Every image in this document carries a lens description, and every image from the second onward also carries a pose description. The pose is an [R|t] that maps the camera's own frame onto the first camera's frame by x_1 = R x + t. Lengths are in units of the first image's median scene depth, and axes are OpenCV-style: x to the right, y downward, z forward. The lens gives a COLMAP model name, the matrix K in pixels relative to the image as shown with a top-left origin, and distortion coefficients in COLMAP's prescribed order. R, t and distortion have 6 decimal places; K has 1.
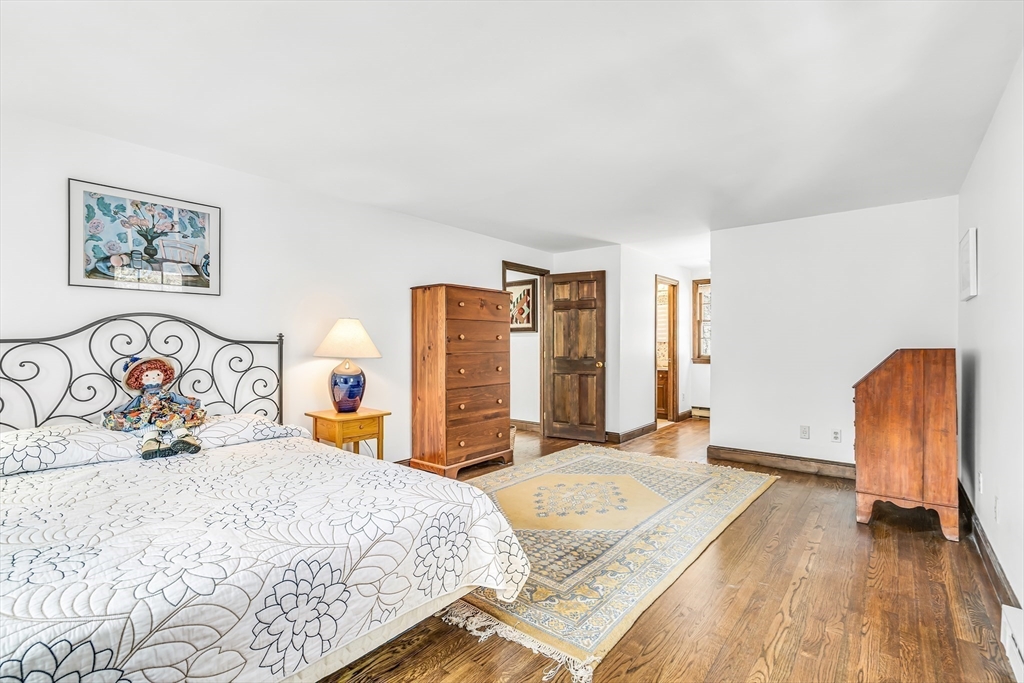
lens RADIAL K [[470.1, 0, 509.0], [0, 470.1, 343.2], [0, 0, 1]] dist [-0.002972, -0.000138]
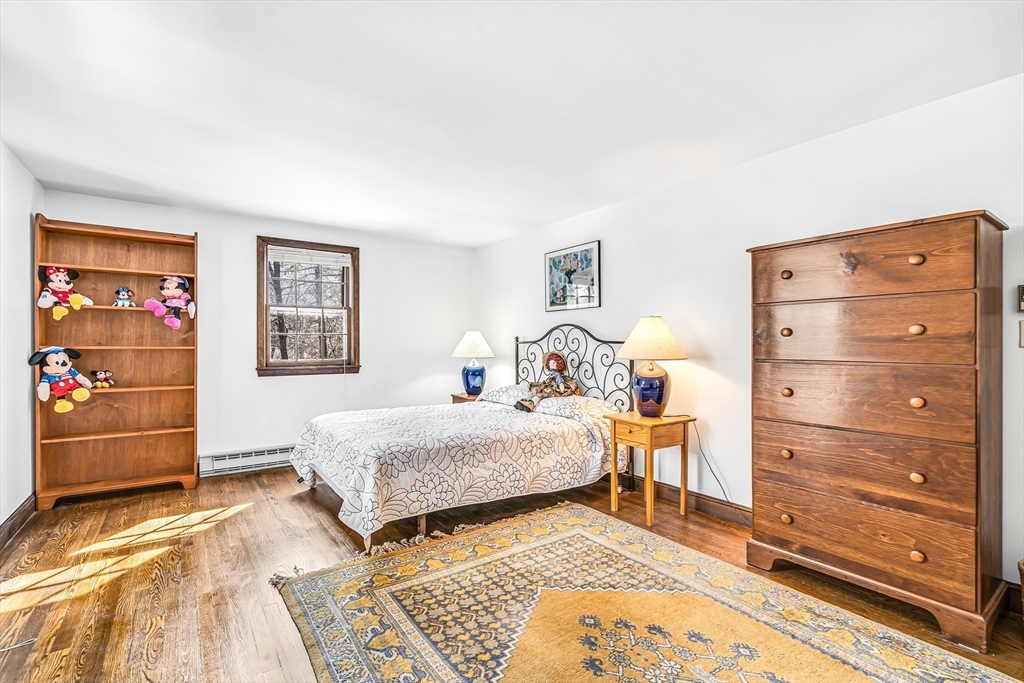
lens RADIAL K [[470.1, 0, 510.4], [0, 470.1, 342.7], [0, 0, 1]] dist [-0.002972, -0.000138]
pose [[-0.258635, -0.002990, -0.965970, 0.736028], [-0.000457, 0.999995, -0.002973, 0.002602], [0.965975, -0.000327, -0.258636, 1.125633]]
